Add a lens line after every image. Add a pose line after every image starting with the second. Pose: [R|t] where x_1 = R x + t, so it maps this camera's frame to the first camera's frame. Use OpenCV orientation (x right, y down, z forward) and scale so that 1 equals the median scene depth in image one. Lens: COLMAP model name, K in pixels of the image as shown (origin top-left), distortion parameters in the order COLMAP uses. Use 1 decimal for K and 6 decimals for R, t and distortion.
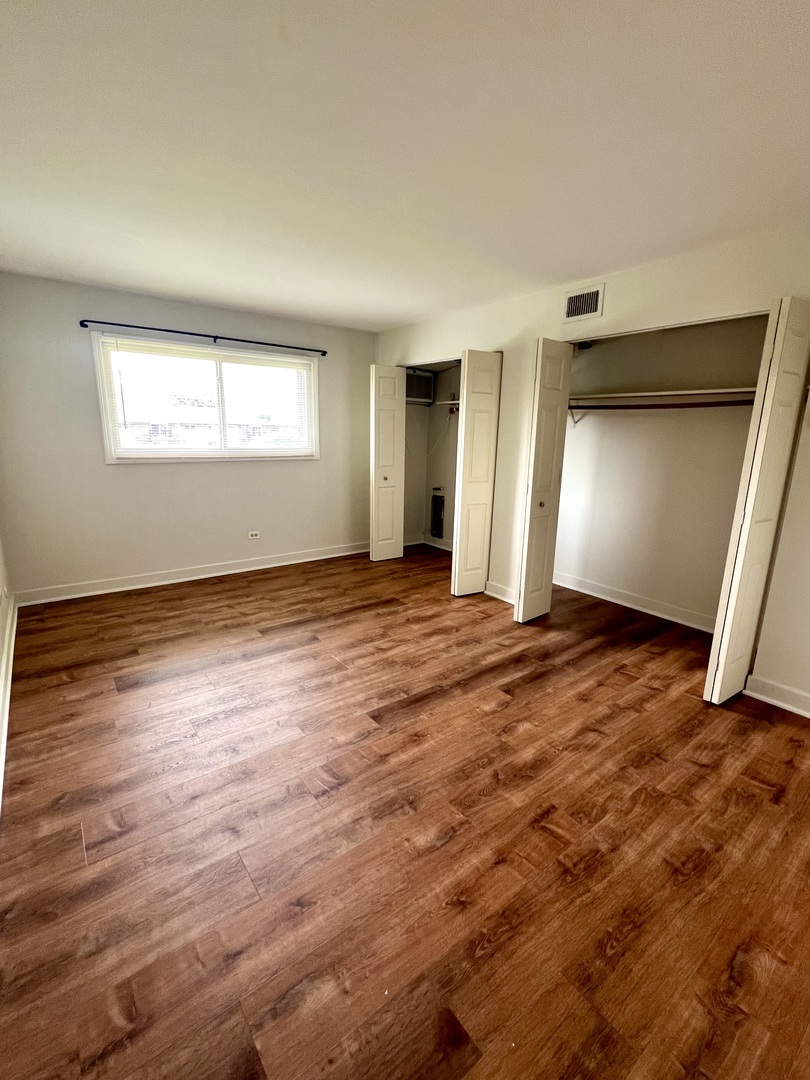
lens RADIAL K [[475.4, 0, 403.7], [0, 475.4, 537.6], [0, 0, 1]] dist [-0.004099, 0.002725]
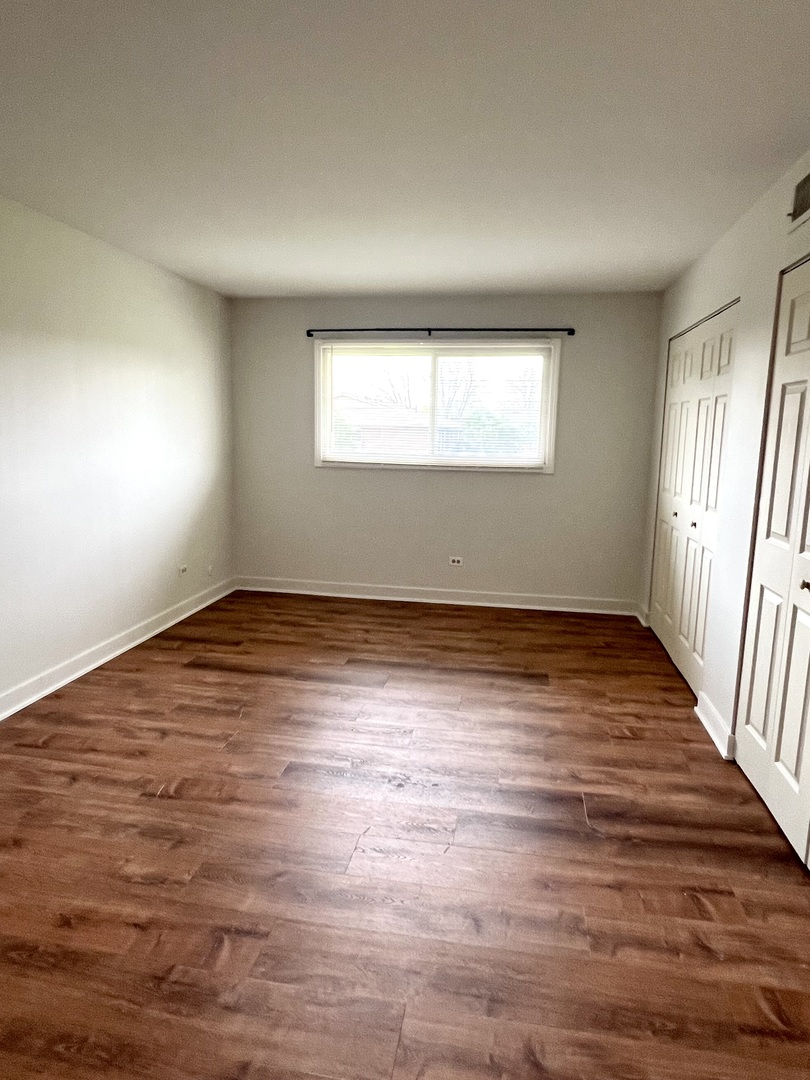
lens RADIAL K [[660.7, 0, 404.6], [0, 660.7, 540.4], [0, 0, 1]] dist [-0.006435, 0.004384]
pose [[0.679987, 0.113386, -0.724404, 0.543660], [-0.167243, 0.985912, -0.002671, -0.028367], [0.713896, 0.122967, 0.689370, 0.187359]]
